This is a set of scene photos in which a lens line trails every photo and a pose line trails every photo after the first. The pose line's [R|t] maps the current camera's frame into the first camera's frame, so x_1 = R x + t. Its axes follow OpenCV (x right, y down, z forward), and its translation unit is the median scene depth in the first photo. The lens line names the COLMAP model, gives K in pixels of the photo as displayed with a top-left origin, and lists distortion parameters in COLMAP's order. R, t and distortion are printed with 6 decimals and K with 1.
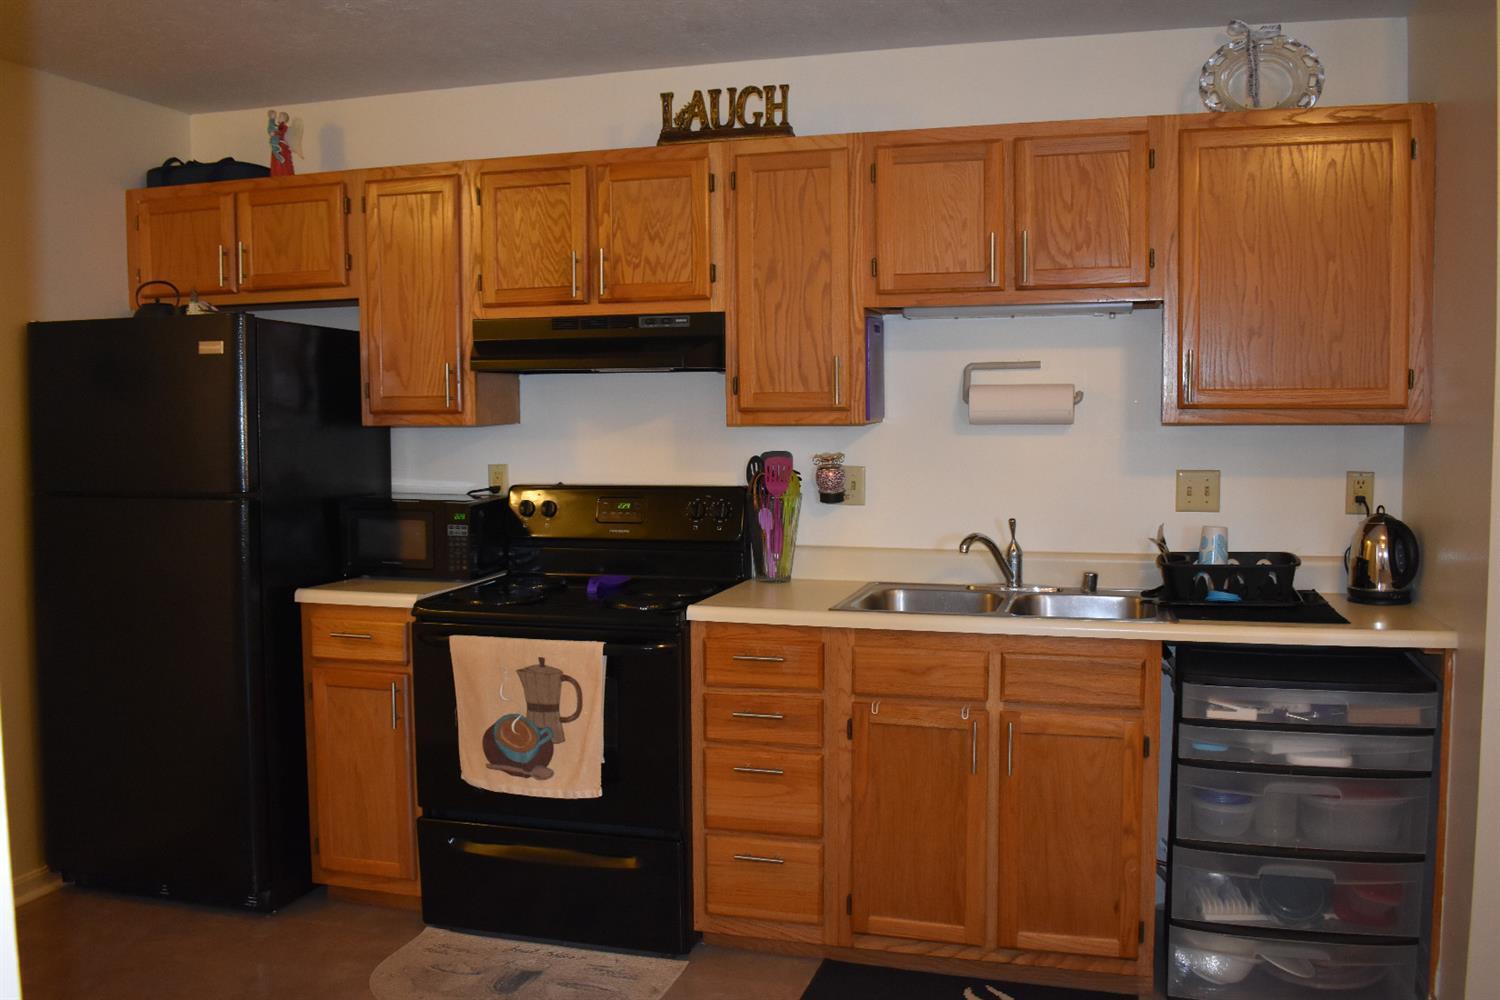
lens RADIAL K [[1274.8, 0, 723.4], [0, 1274.8, 484.0], [0, 0, 1]] dist [-0.091327, 0.020471]
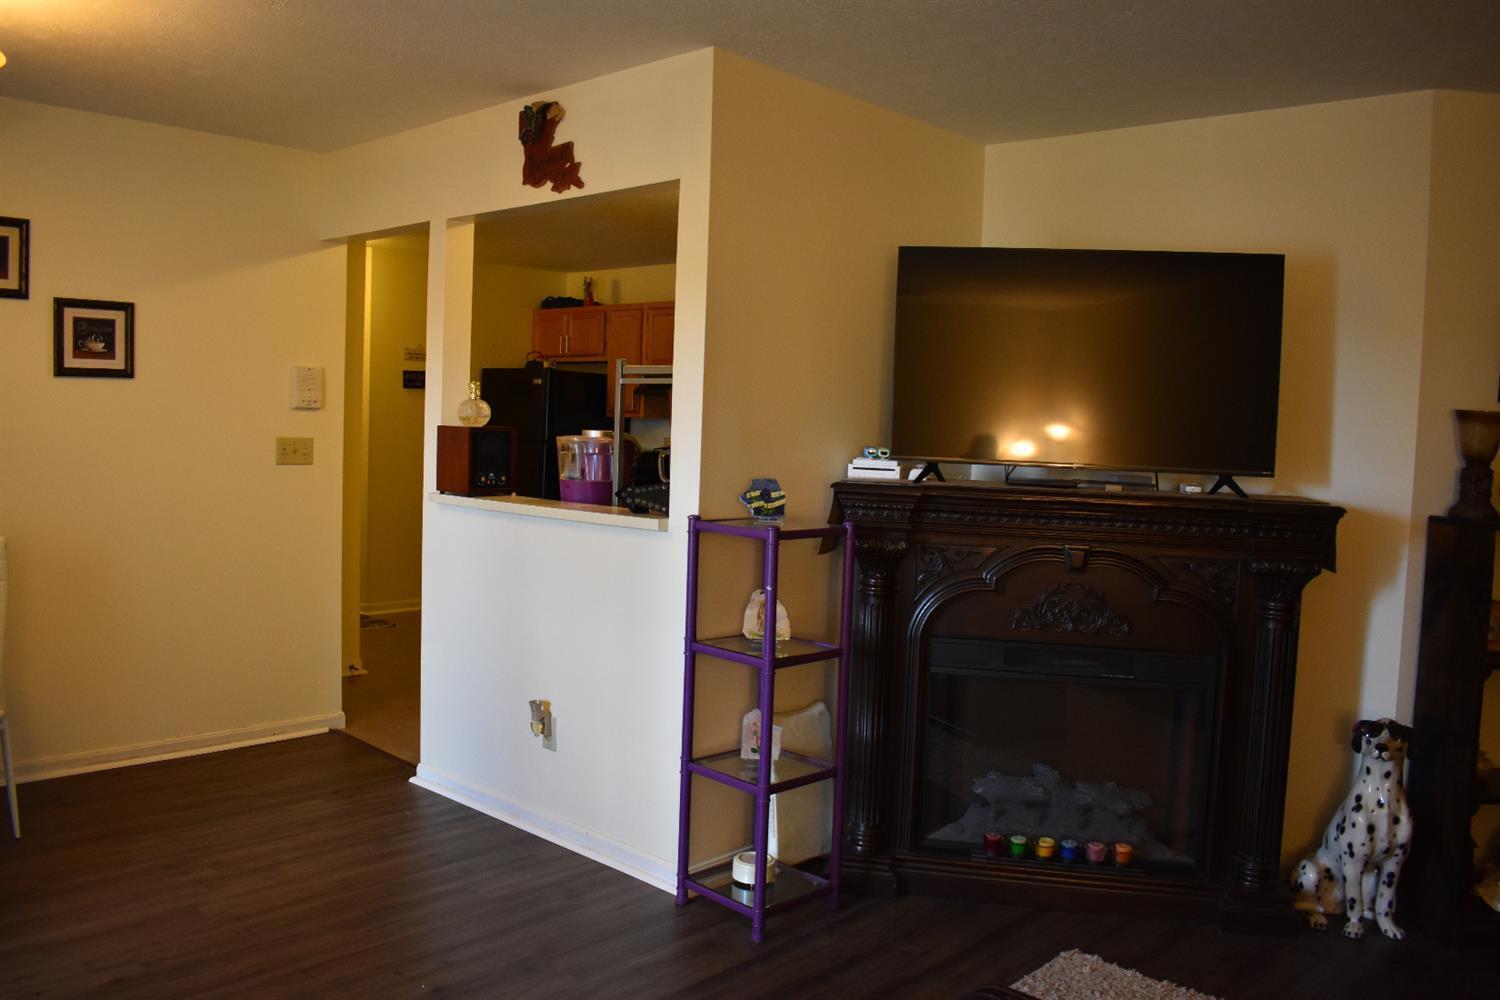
lens RADIAL K [[1186.6, 0, 757.7], [0, 1186.6, 499.9], [0, 0, 1]] dist [-0.091140, 0.009573]
pose [[0.903255, 0.066266, -0.423958, 0.954431], [-0.067622, 0.997640, 0.011863, 0.064932], [0.423743, 0.017954, 0.905604, -0.889613]]
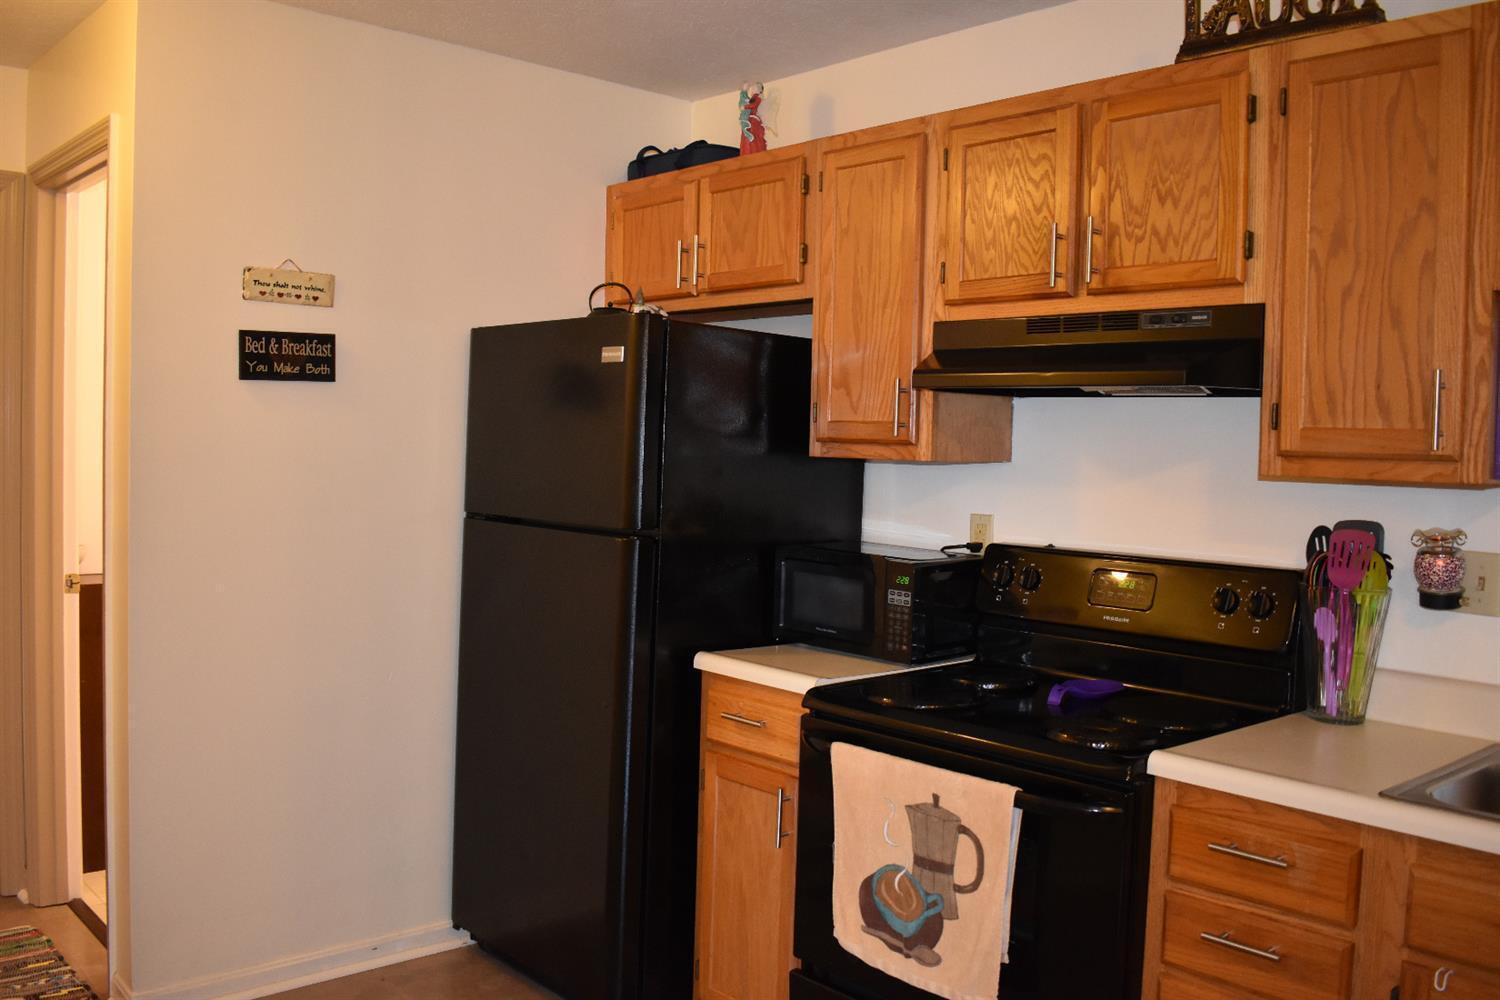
lens RADIAL K [[1274.8, 0, 750.2], [0, 1274.8, 494.0], [0, 0, 1]] dist [-0.091327, 0.020471]
pose [[0.857239, 0.053154, -0.512167, 0.107407], [-0.065075, 0.997866, -0.005359, -0.016623], [0.510789, 0.037923, 0.858869, 0.310614]]
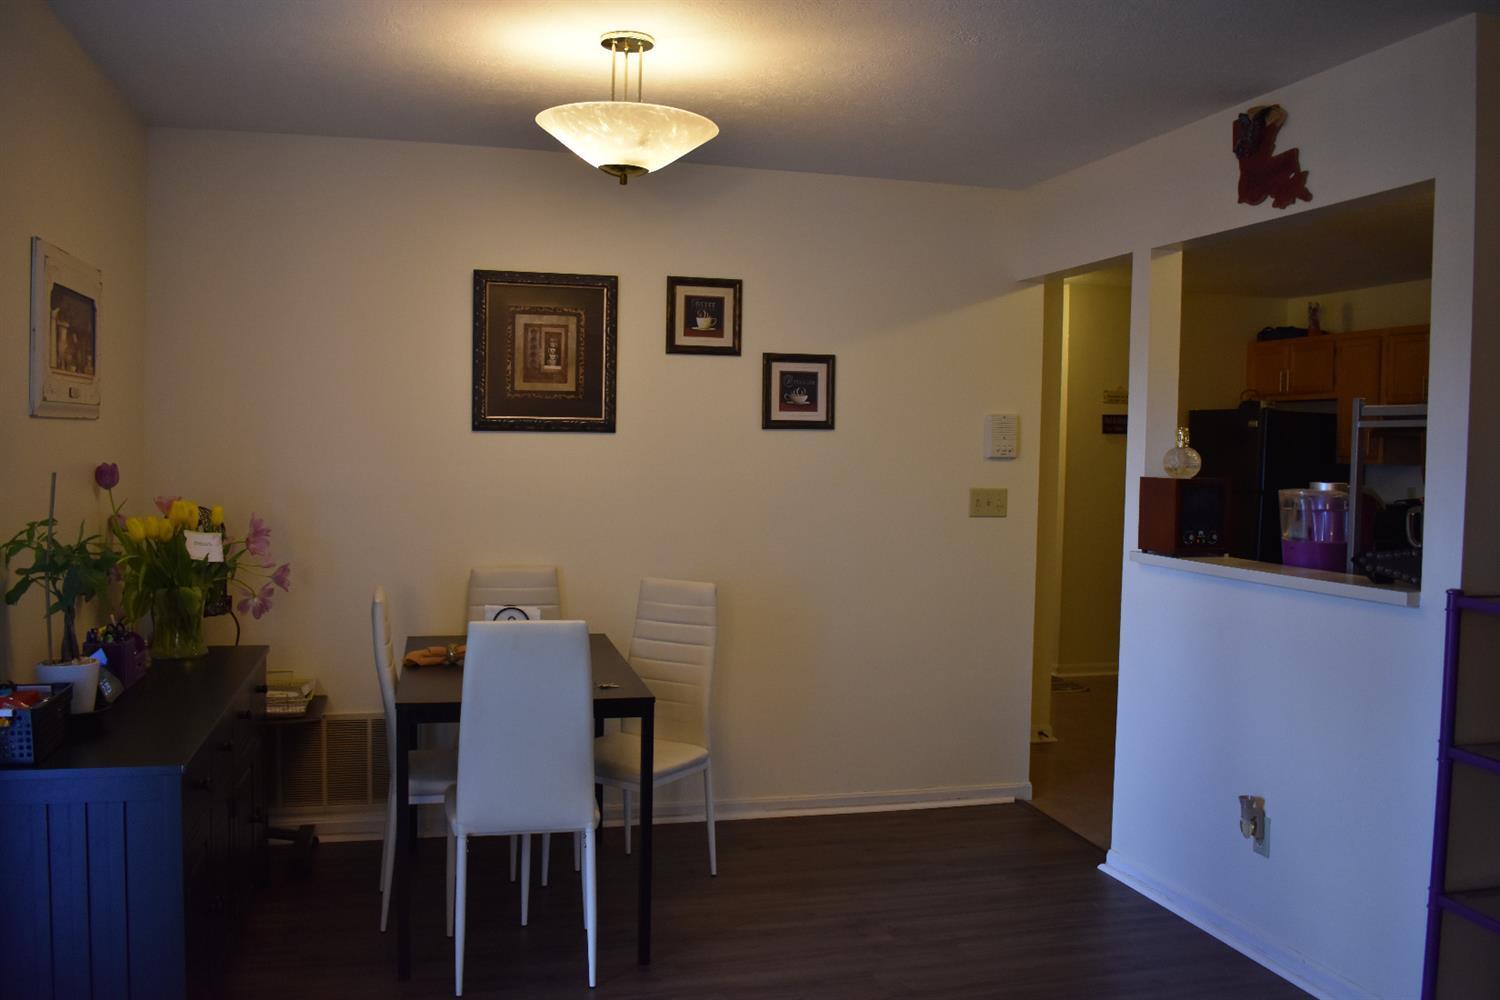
lens RADIAL K [[1274.8, 0, 759.1], [0, 1274.8, 496.1], [0, 0, 1]] dist [-0.091327, 0.020471]
pose [[0.542023, 0.051270, -0.838798, 0.933148], [-0.078133, 0.996888, 0.010444, 0.058682], [0.836724, 0.059877, 0.544342, -0.868695]]
